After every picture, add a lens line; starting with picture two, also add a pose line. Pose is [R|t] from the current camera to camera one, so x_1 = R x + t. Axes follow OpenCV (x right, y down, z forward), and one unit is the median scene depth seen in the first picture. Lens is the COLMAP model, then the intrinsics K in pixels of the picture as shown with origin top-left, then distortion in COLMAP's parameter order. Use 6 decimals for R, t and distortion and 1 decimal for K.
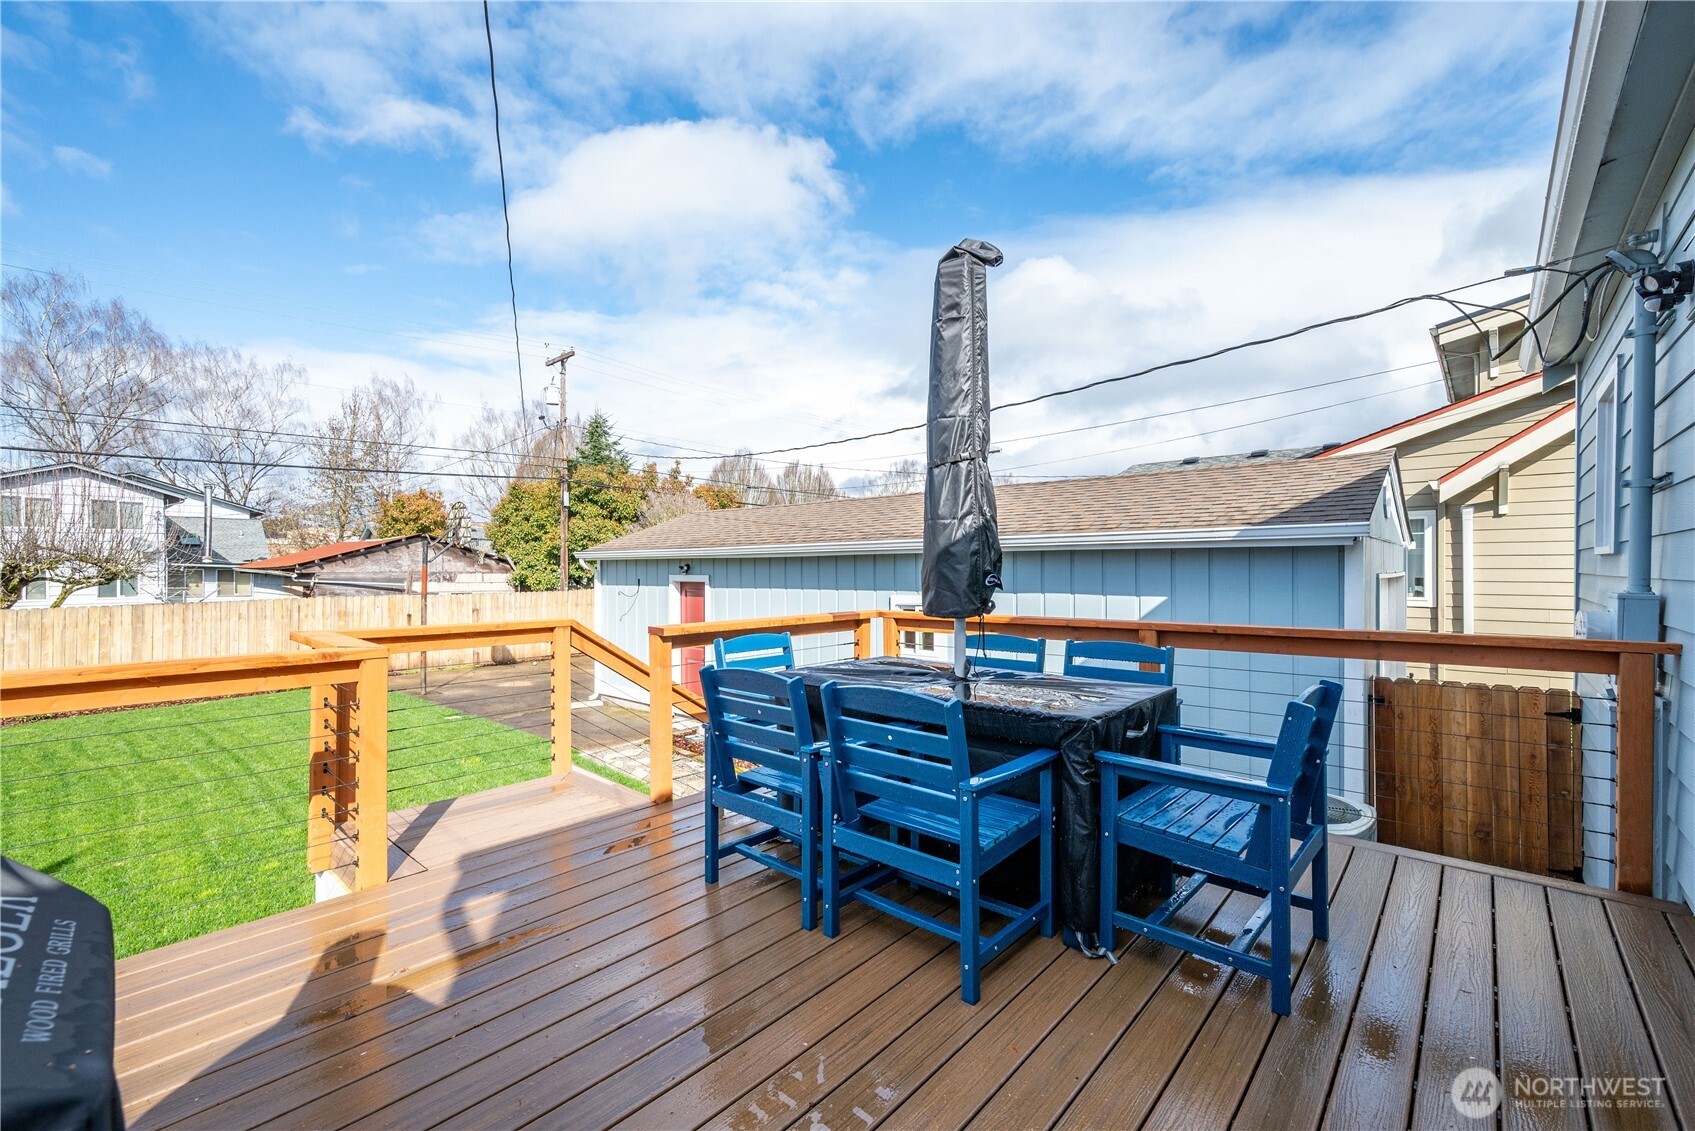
lens RADIAL K [[718.4, 0, 847.5], [0, 718.4, 565.5], [0, 0, 1]] dist [0.002061, -0.000316]
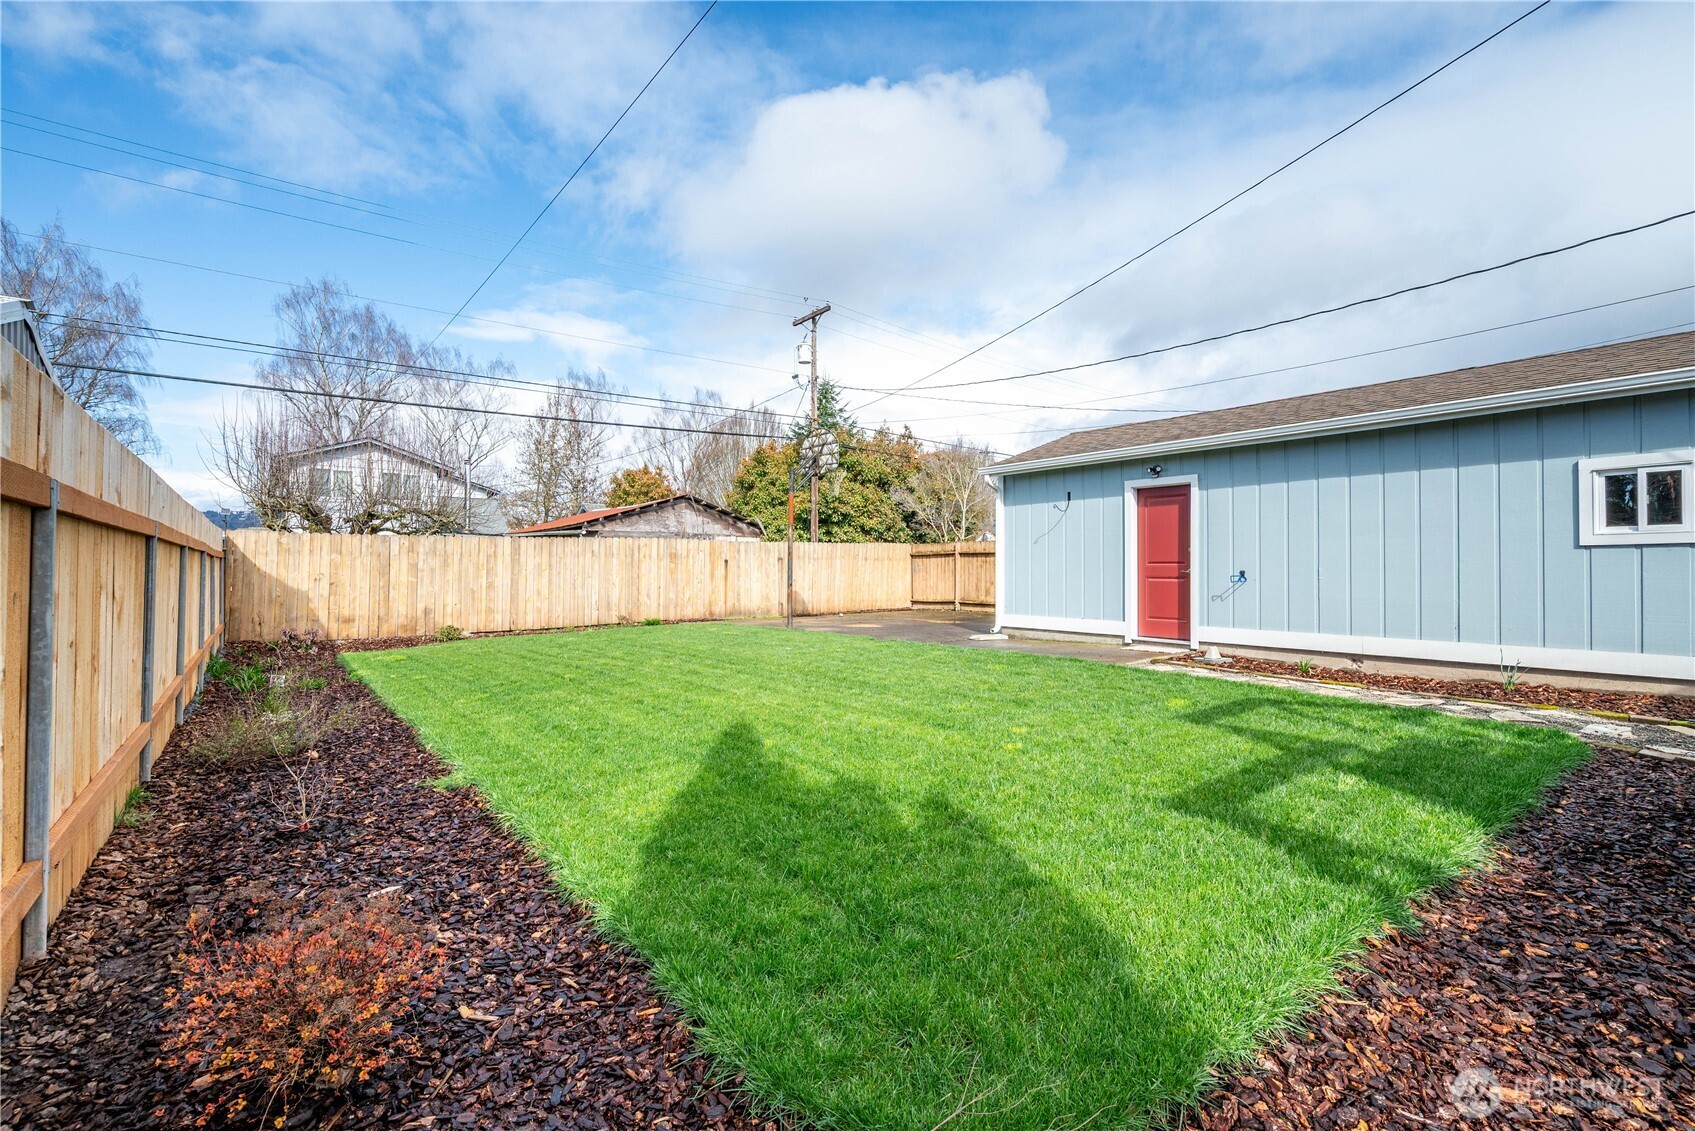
lens RADIAL K [[734.4, 0, 847.5], [0, 734.4, 565.5], [0, 0, 1]] dist [0.000302, 0.000202]
pose [[0.985647, 0.001686, -0.168811, -0.182787], [-0.001761, 0.999998, -0.000297, 0.049389], [0.168810, 0.000590, 0.985648, 0.030187]]
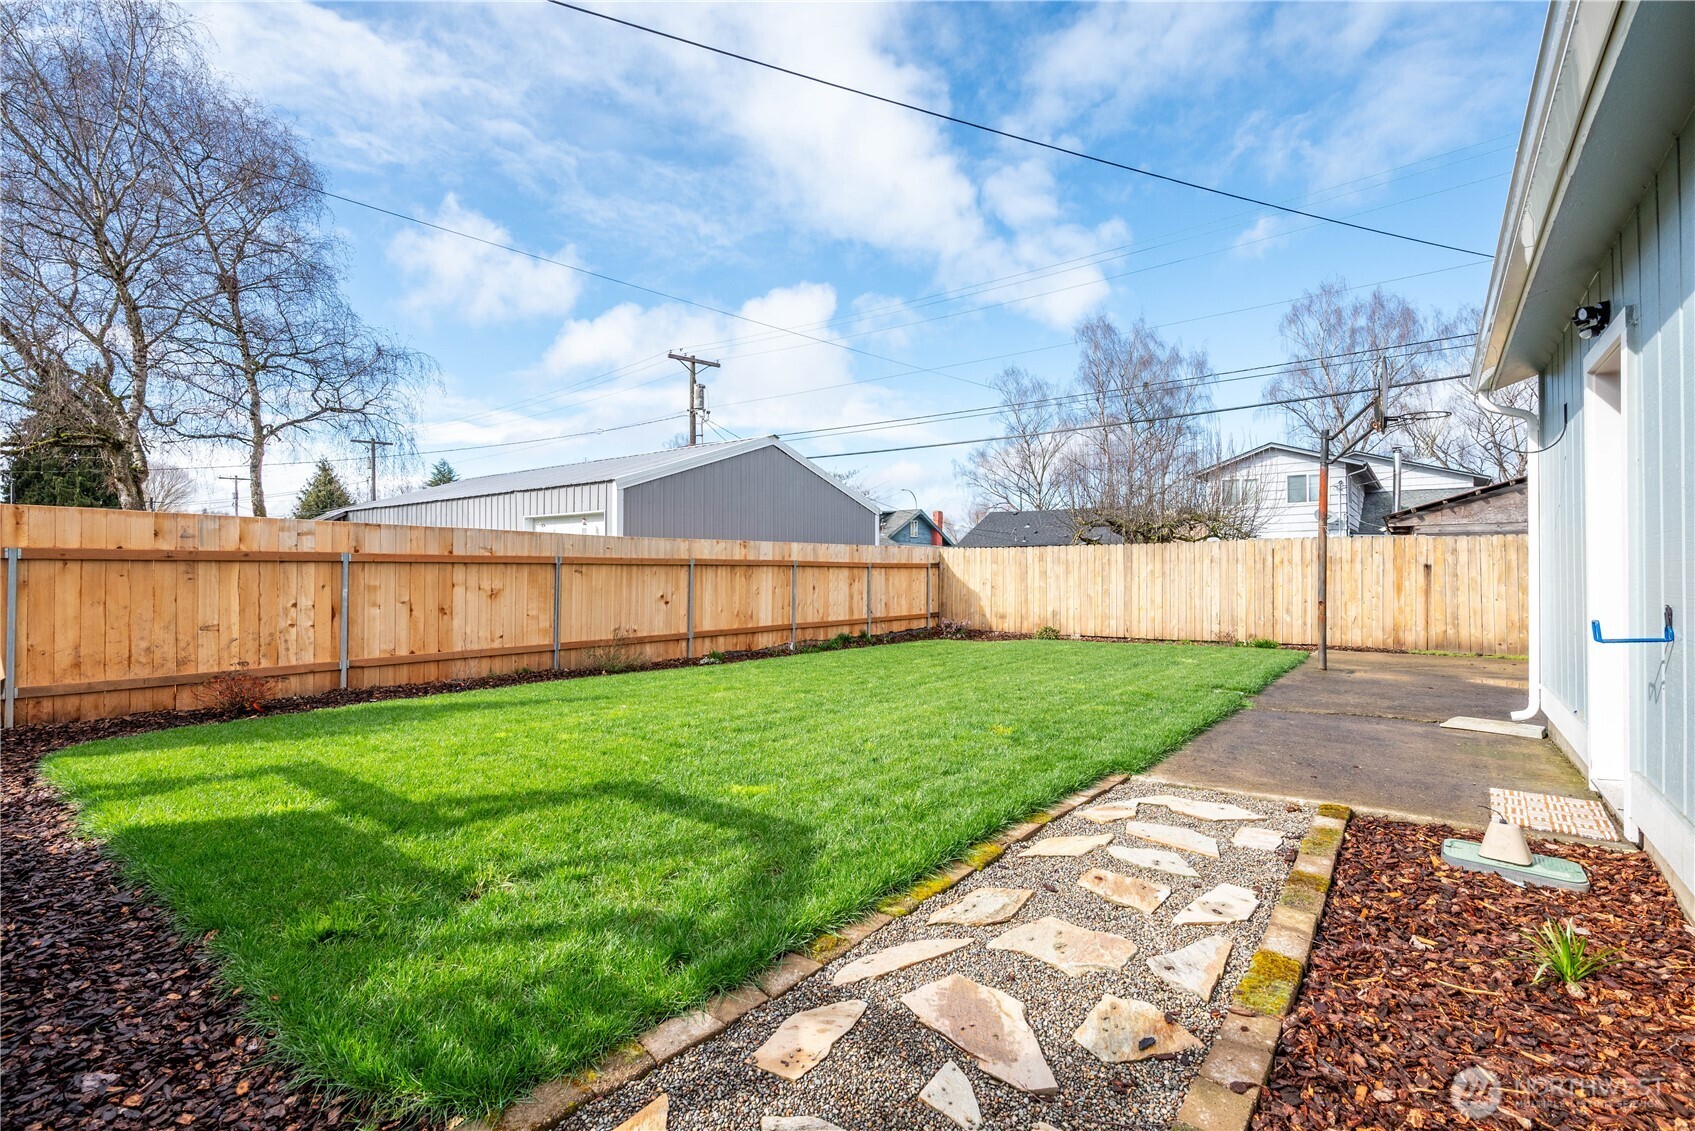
lens RADIAL K [[768.9, 0, 847.5], [0, 768.9, 565.5], [0, 0, 1]] dist [-0.001971, -0.000165]
pose [[0.080000, -0.003144, -0.996790, 0.030517], [0.001666, 0.999994, -0.003020, 0.045673], [0.996793, -0.001420, 0.080005, 0.272456]]
